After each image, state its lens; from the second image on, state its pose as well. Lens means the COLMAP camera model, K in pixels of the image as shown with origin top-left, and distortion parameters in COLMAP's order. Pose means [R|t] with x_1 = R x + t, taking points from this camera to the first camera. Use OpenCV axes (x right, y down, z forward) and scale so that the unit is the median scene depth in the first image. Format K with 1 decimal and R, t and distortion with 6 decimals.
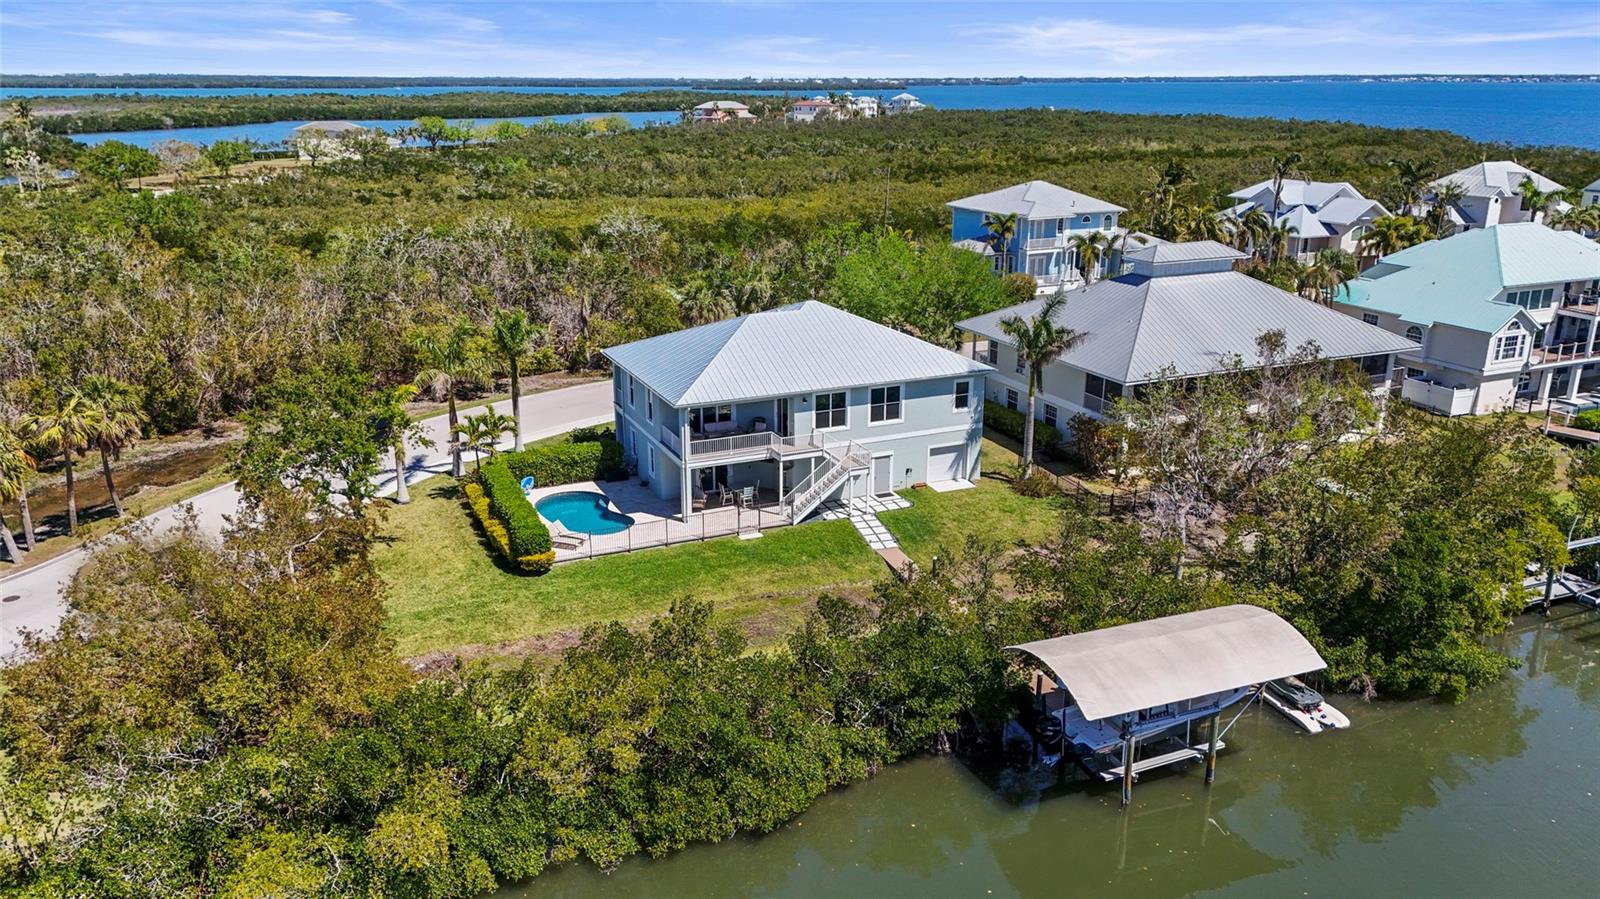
lens RADIAL K [[1185.9, 0, 800.0], [0, 1185.9, 449.5], [0, 0, 1]] dist [0.039073, -0.004211]
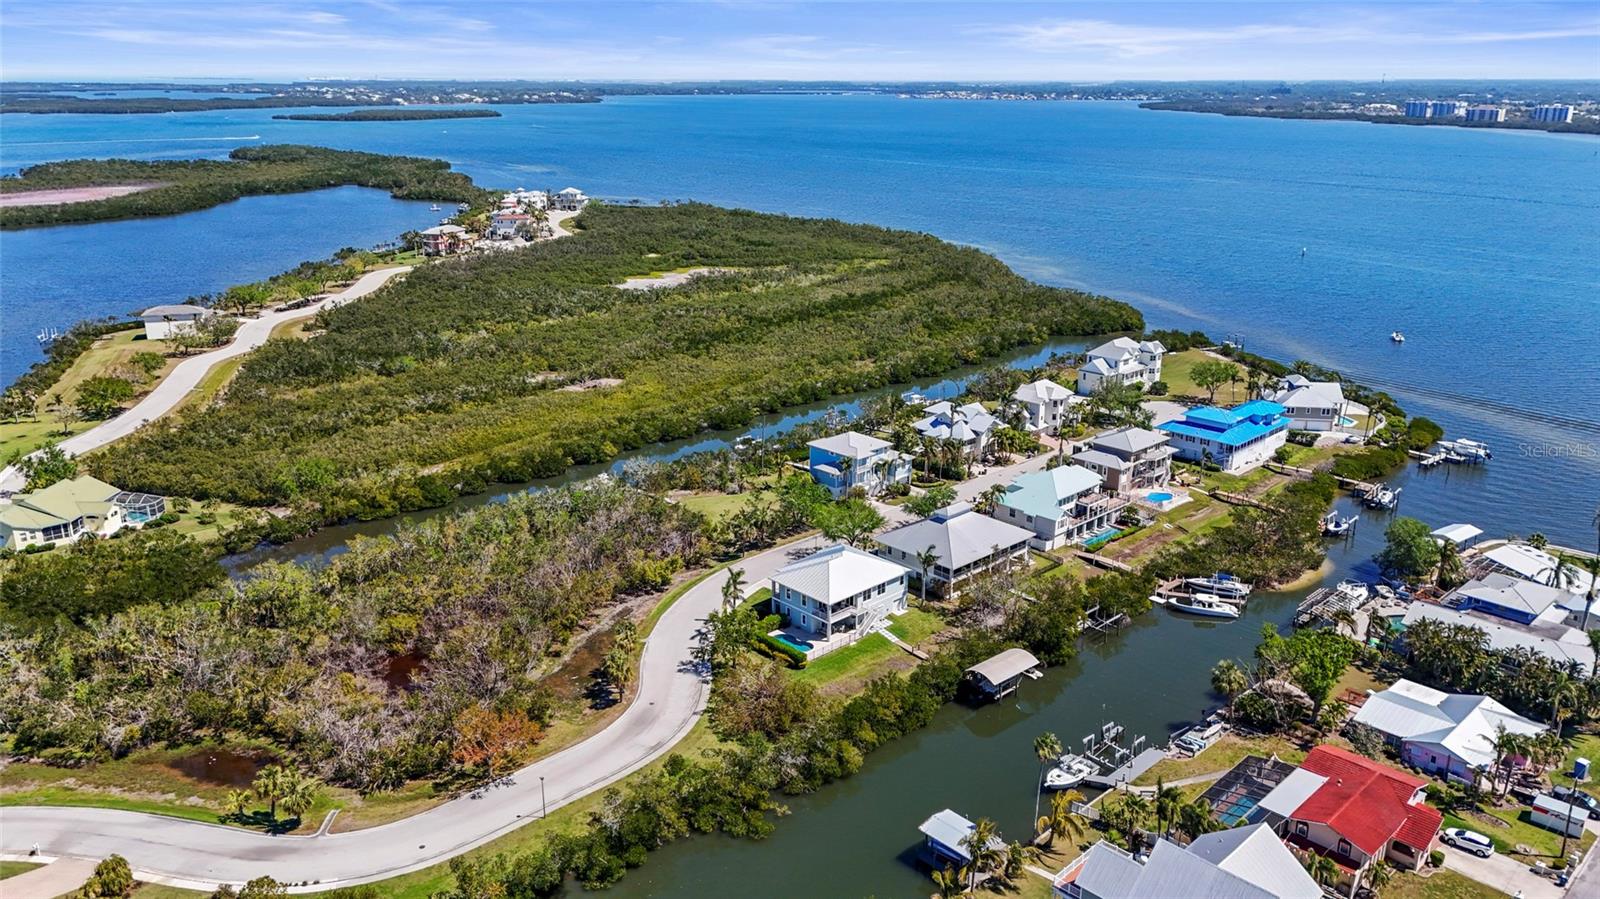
lens RADIAL K [[1187.4, 0, 791.3], [0, 1187.4, 417.4], [0, 0, 1]] dist [0.072601, -0.073716]
pose [[0.943101, -0.093239, 0.319167, -1.026995], [0.100665, 0.994897, -0.006813, -0.459753], [-0.316904, 0.038555, 0.947674, -1.704805]]
